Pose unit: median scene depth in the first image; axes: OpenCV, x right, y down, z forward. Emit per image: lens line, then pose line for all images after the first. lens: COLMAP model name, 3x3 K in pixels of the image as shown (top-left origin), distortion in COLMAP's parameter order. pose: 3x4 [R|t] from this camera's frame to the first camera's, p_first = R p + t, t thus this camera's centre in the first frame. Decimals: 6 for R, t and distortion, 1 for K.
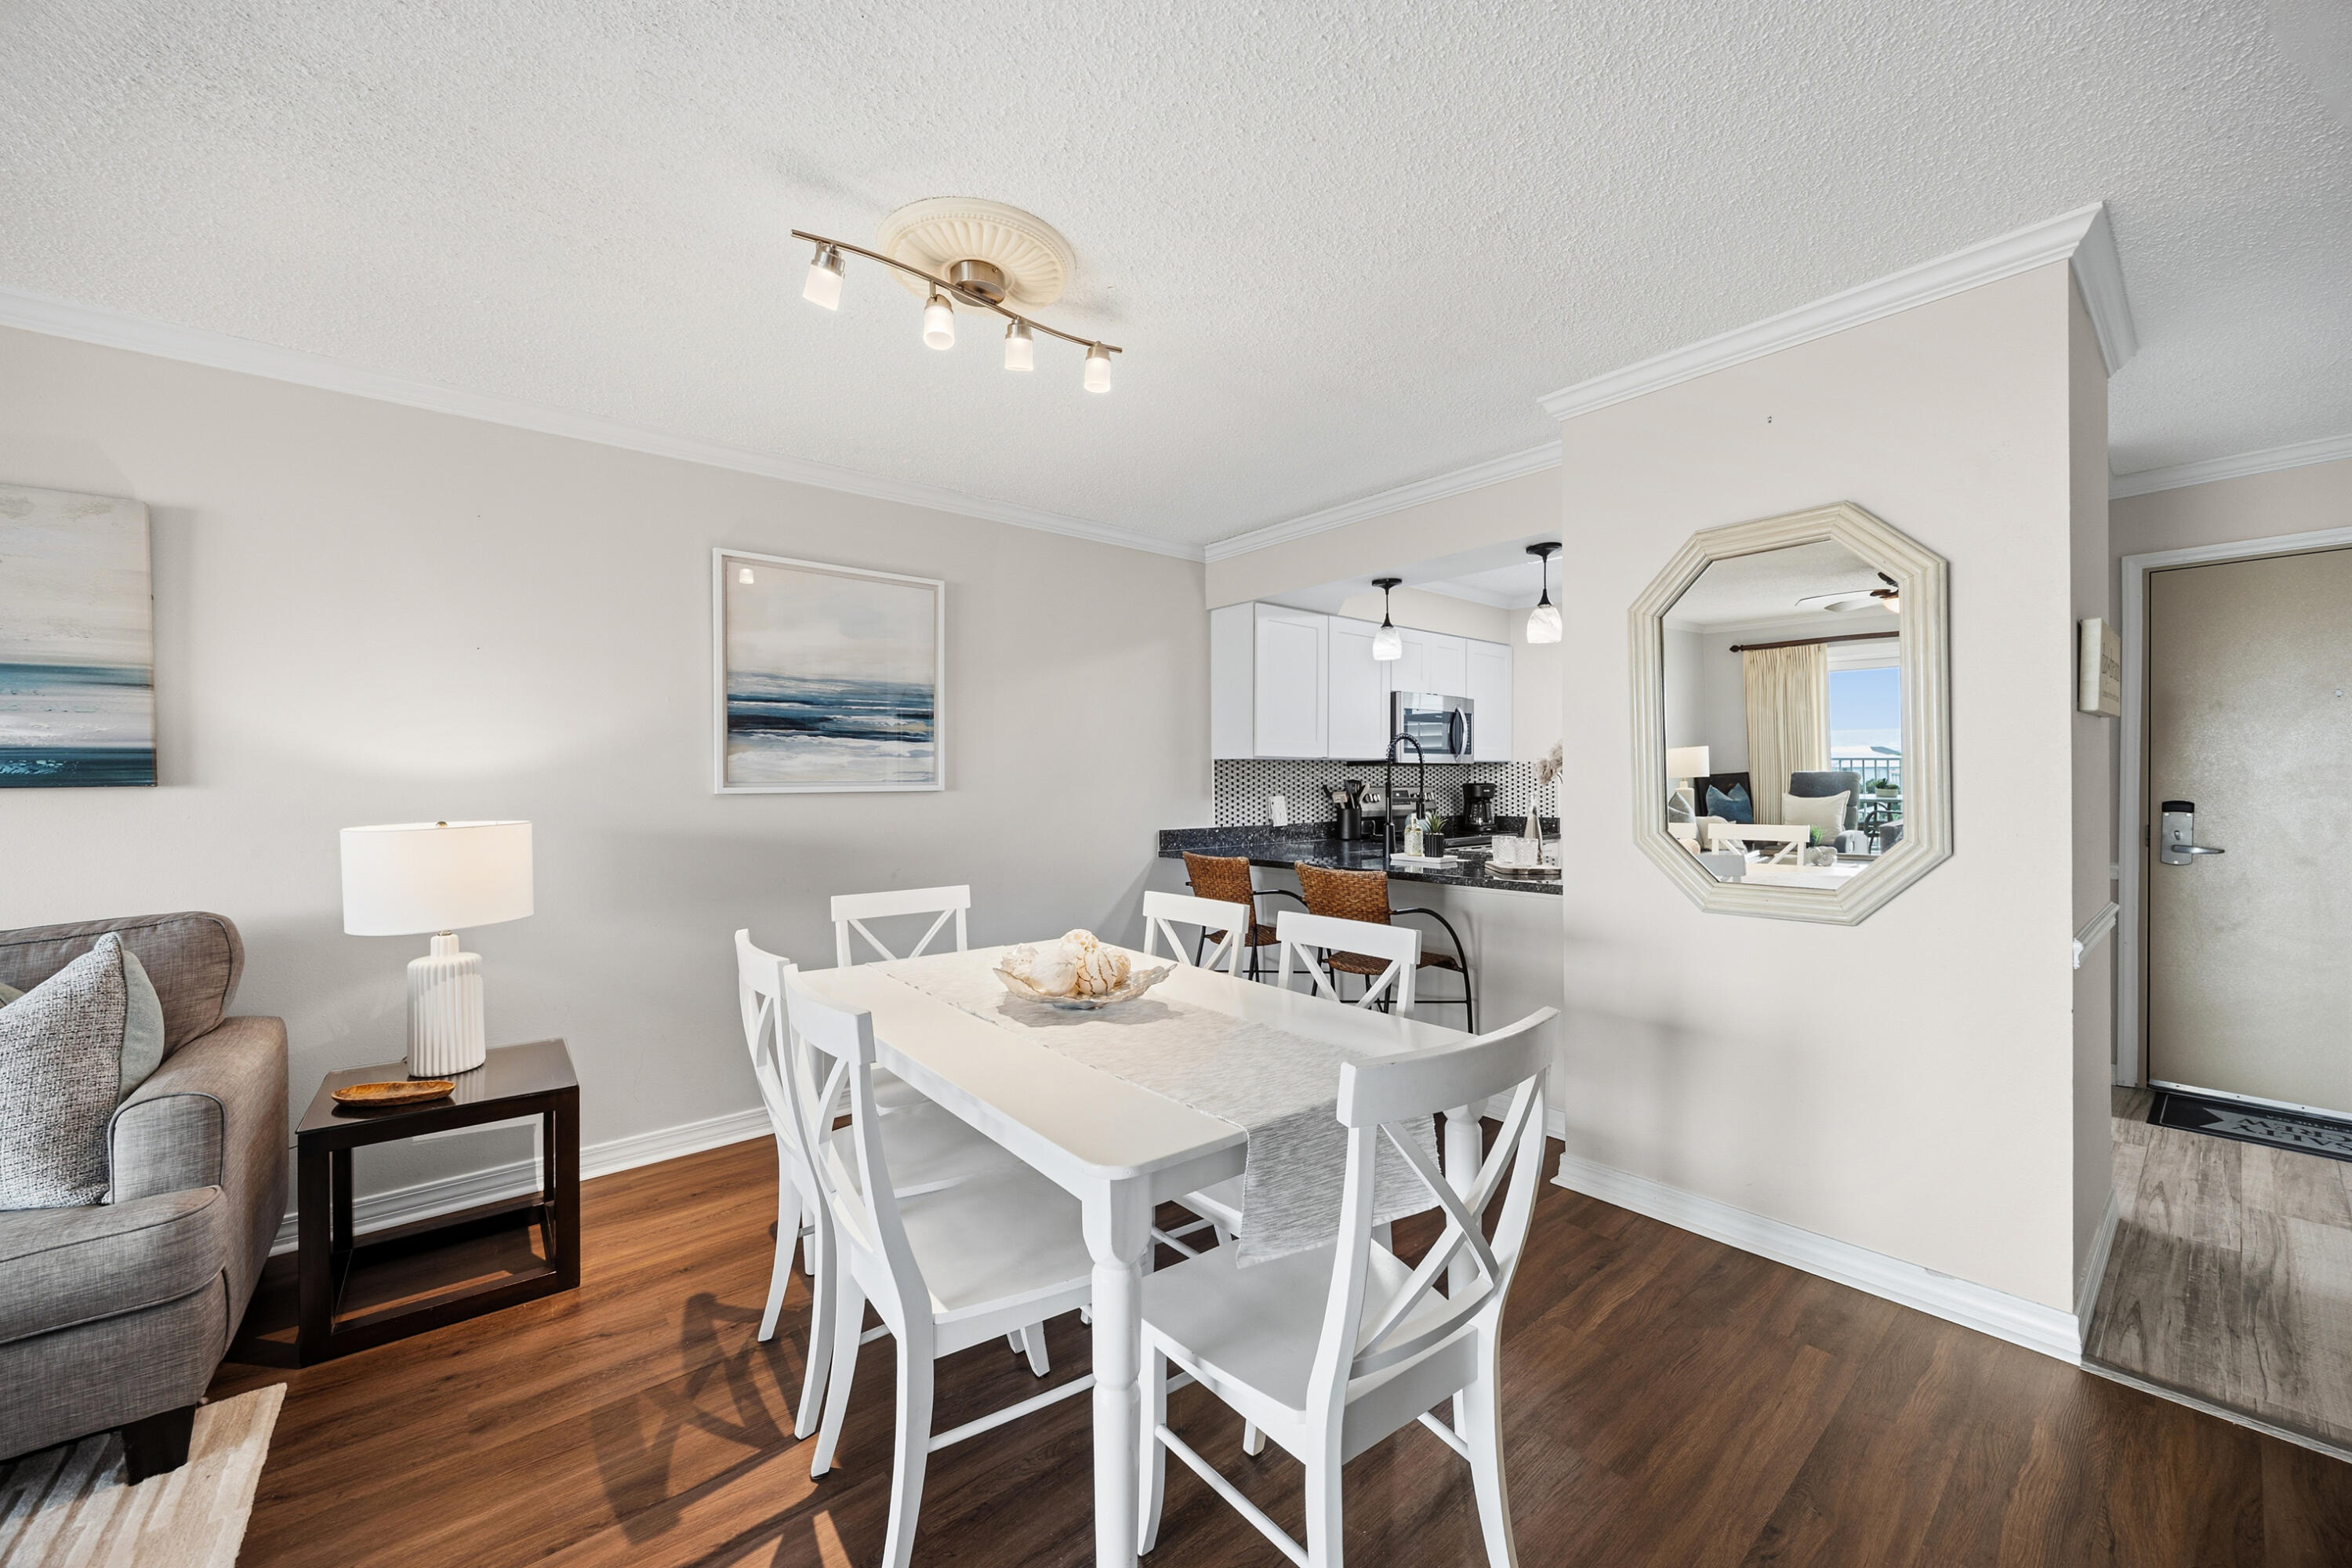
lens RADIAL K [[908.2, 0, 1178.2], [0, 908.2, 774.5], [0, 0, 1]] dist [-0.003365, 0.000013]
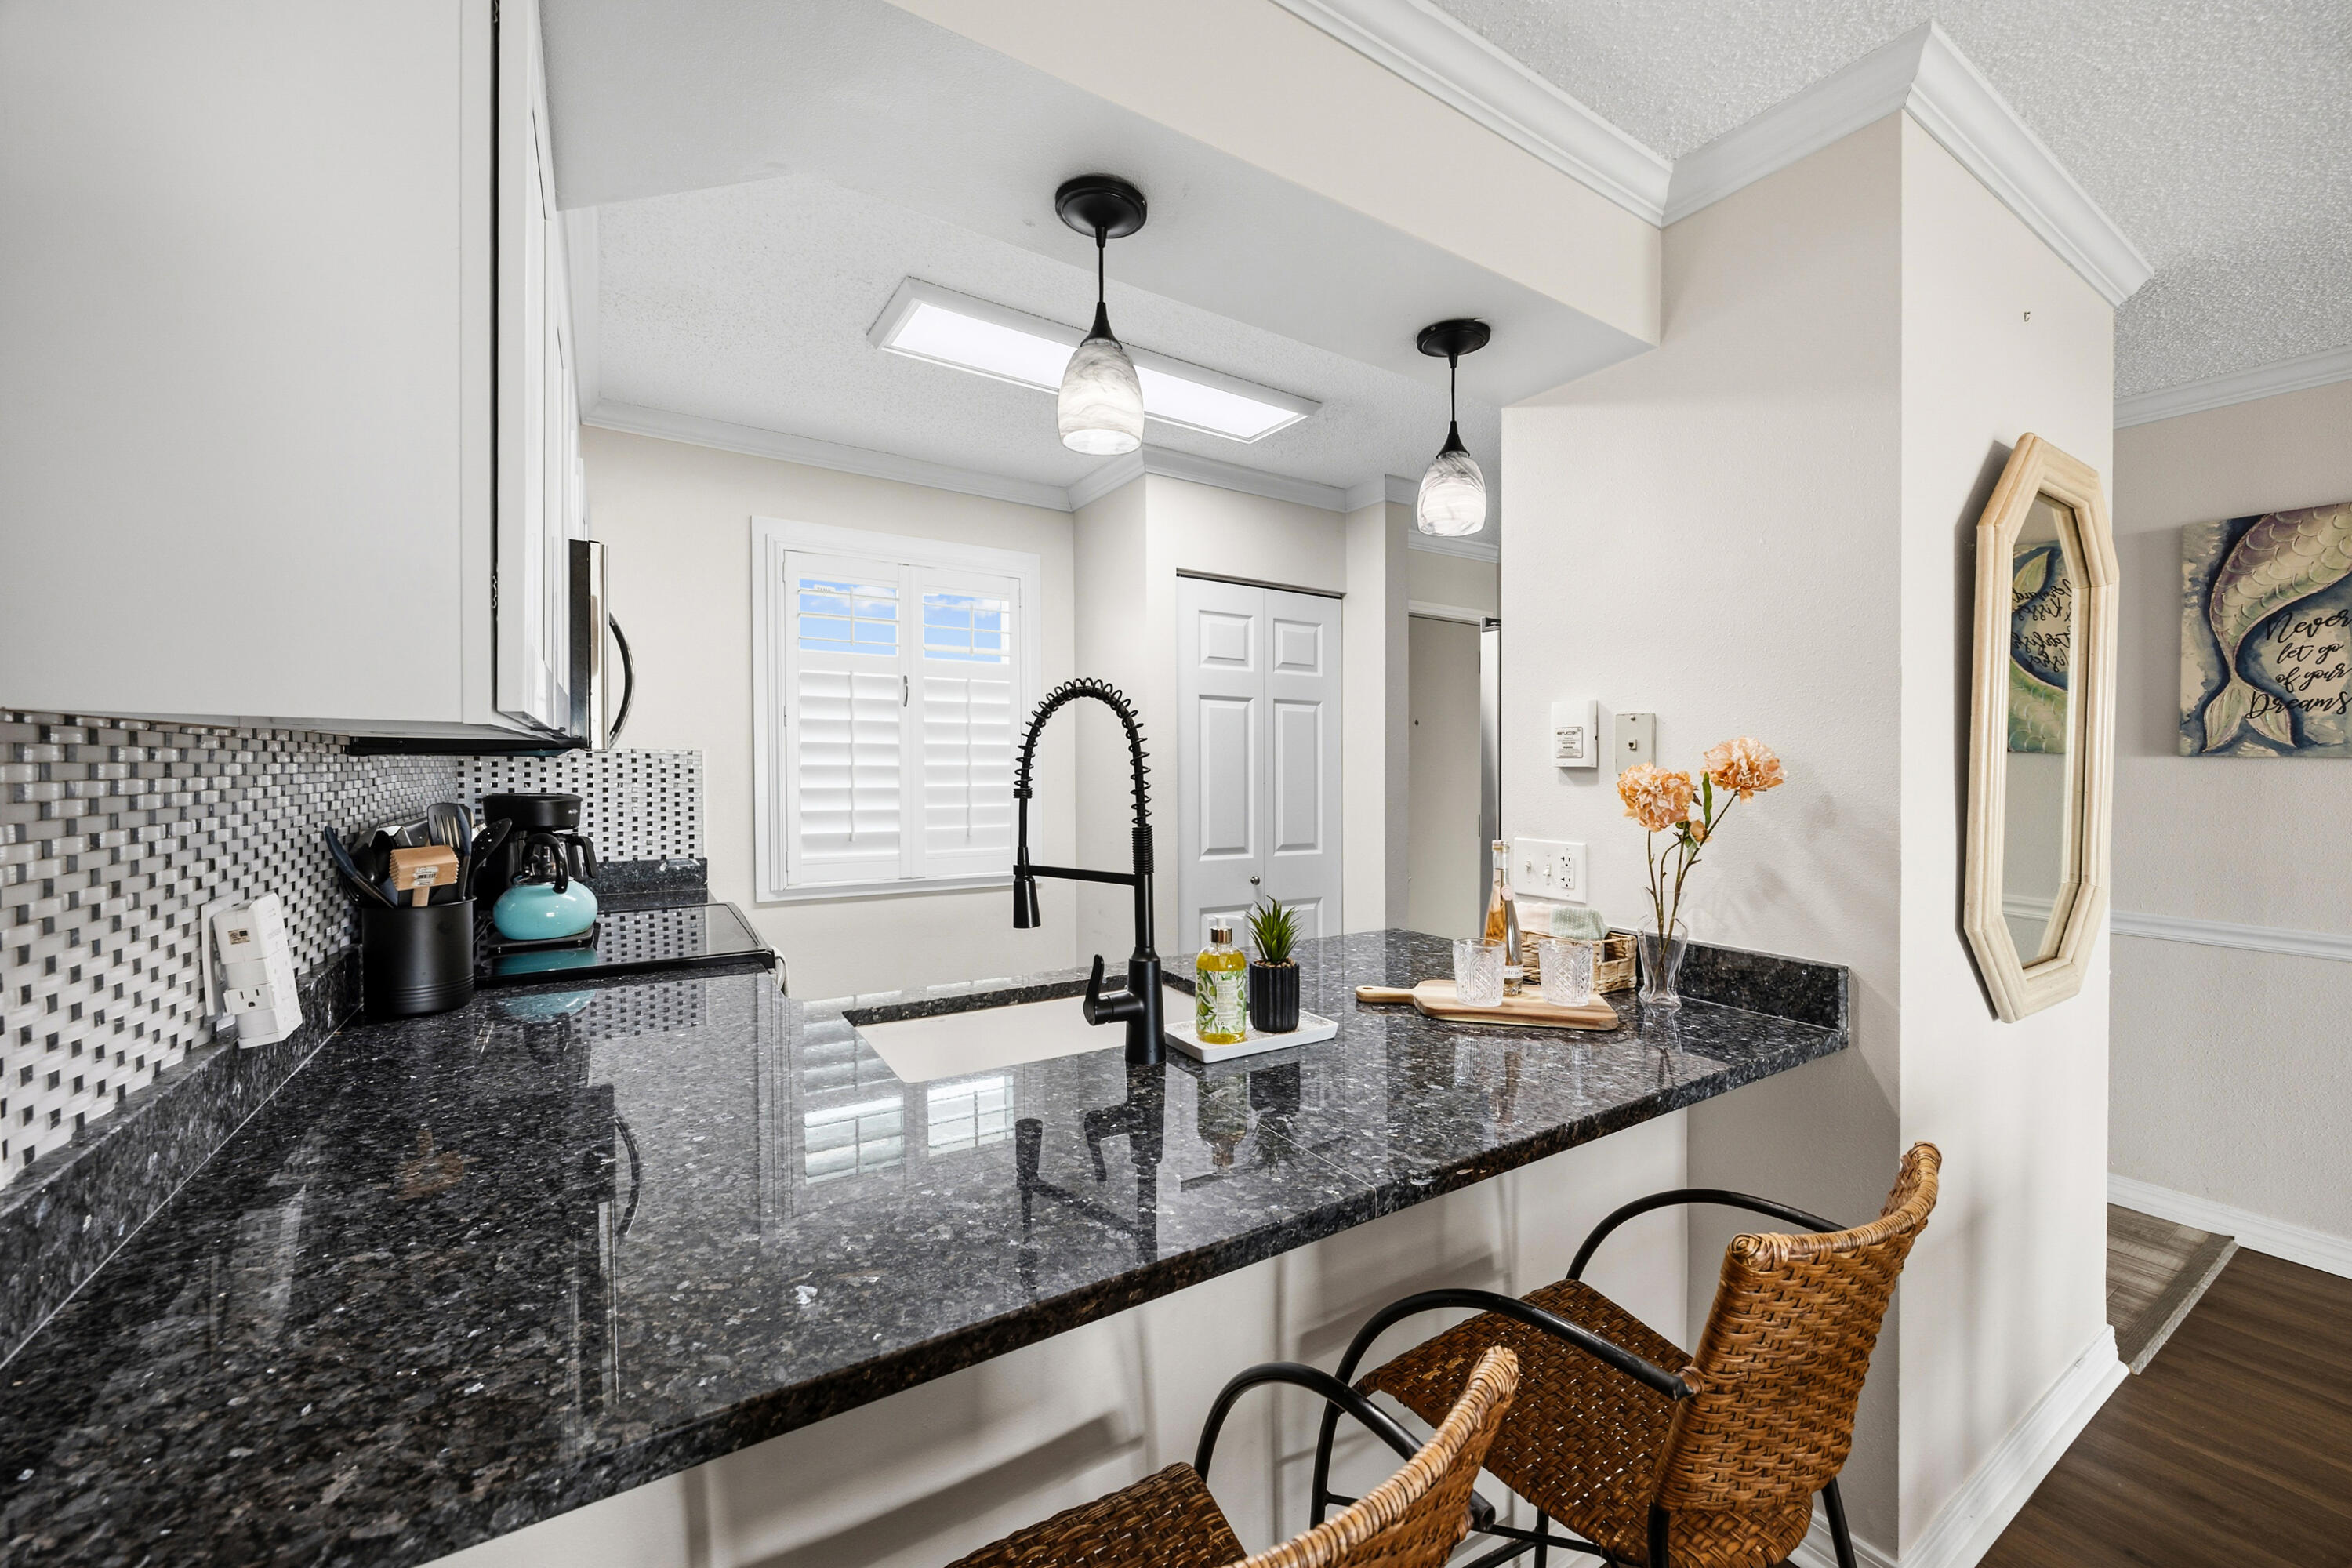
lens RADIAL K [[908.2, 0, 1149.3], [0, 908.2, 770.0], [0, 0, 1]] dist [-0.003365, 0.000013]
pose [[0.136287, -0.002568, 0.990666, -0.151230], [-0.013522, 0.999899, 0.004452, -0.022737], [-0.990577, -0.014003, 0.136239, 1.600126]]
